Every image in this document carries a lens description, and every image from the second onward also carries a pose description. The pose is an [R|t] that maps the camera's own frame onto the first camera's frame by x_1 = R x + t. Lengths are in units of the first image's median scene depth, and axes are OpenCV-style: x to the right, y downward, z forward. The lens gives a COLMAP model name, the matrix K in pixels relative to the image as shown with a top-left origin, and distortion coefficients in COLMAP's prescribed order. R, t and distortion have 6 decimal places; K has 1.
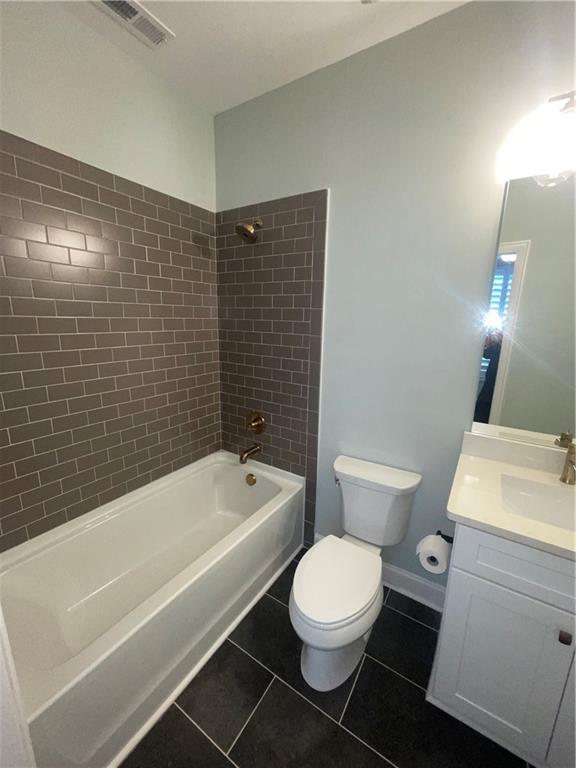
lens RADIAL K [[307.6, 0, 288.4], [0, 307.6, 381.6], [0, 0, 1]] dist [-0.001903, 0.000427]
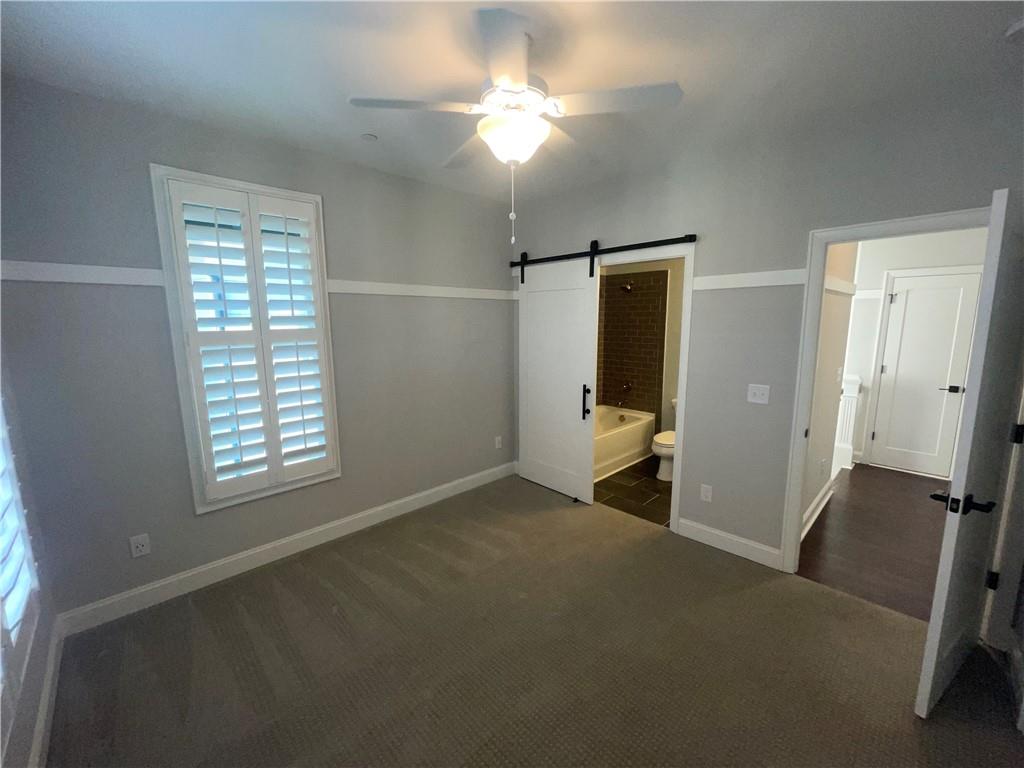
lens RADIAL K [[410.1, 0, 510.6], [0, 410.1, 381.4], [0, 0, 1]] dist [-0.001903, 0.000427]
pose [[0.973014, 0.012469, -0.230409, -0.248106], [-0.026674, 0.997923, -0.058640, 0.317637], [0.229199, 0.063204, 0.971325, -1.799757]]
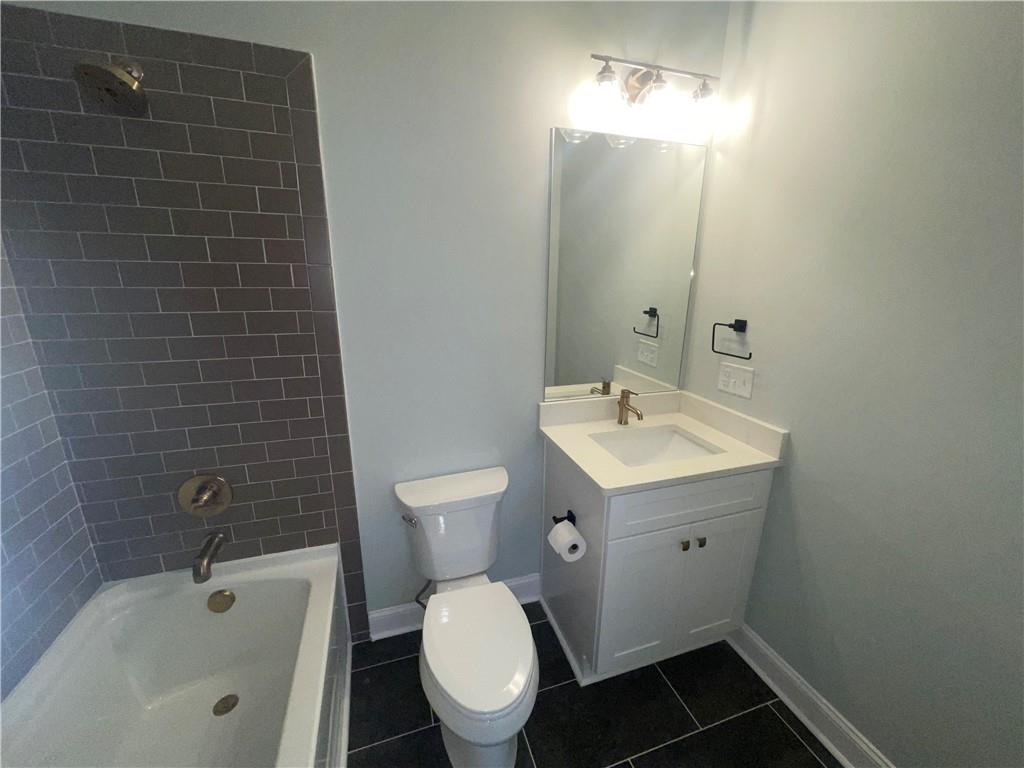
lens RADIAL K [[410.1, 0, 510.6], [0, 410.1, 381.4], [0, 0, 1]] dist [-0.001903, 0.000427]
pose [[0.634391, -0.216289, 0.742137, -0.294947], [0.161796, 0.975946, 0.146124, -0.073873], [-0.755890, 0.027375, 0.654126, 0.213214]]
